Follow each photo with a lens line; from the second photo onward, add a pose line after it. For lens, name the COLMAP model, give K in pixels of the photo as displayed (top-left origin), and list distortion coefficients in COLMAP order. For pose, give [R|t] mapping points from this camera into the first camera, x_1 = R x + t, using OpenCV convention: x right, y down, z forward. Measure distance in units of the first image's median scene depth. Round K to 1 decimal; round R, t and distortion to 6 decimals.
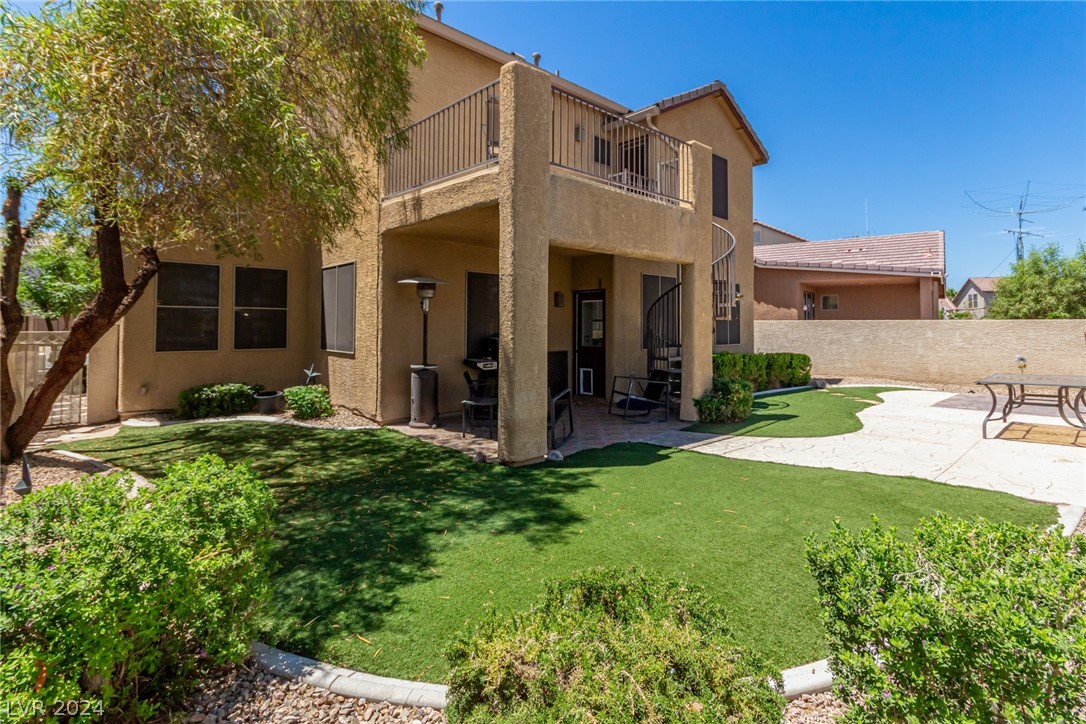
lens RADIAL K [[505.8, 0, 513.7], [0, 505.8, 322.6], [0, 0, 1]] dist [-0.001000, -0.000194]
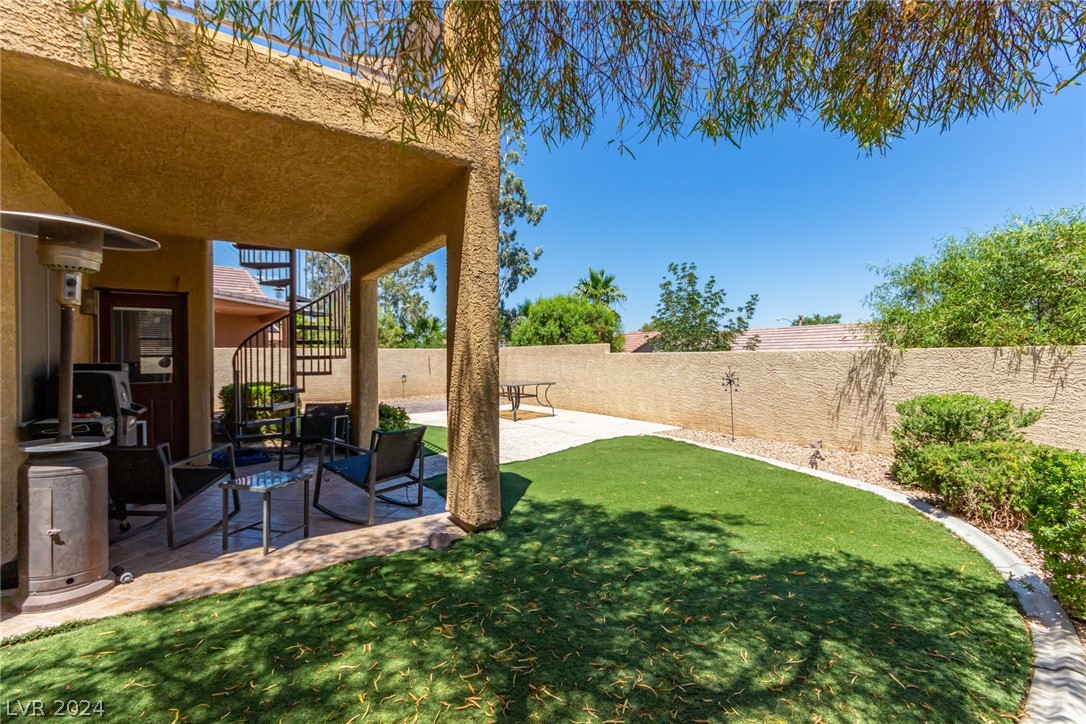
lens RADIAL K [[505.8, 0, 538.8], [0, 505.8, 358.5], [0, 0, 1]] dist [-0.001000, -0.000194]
pose [[0.124976, -0.006423, 0.992139, -1.061683], [0.001811, 0.999979, 0.006246, 0.040933], [-0.992158, 0.001016, 0.124985, 1.193936]]
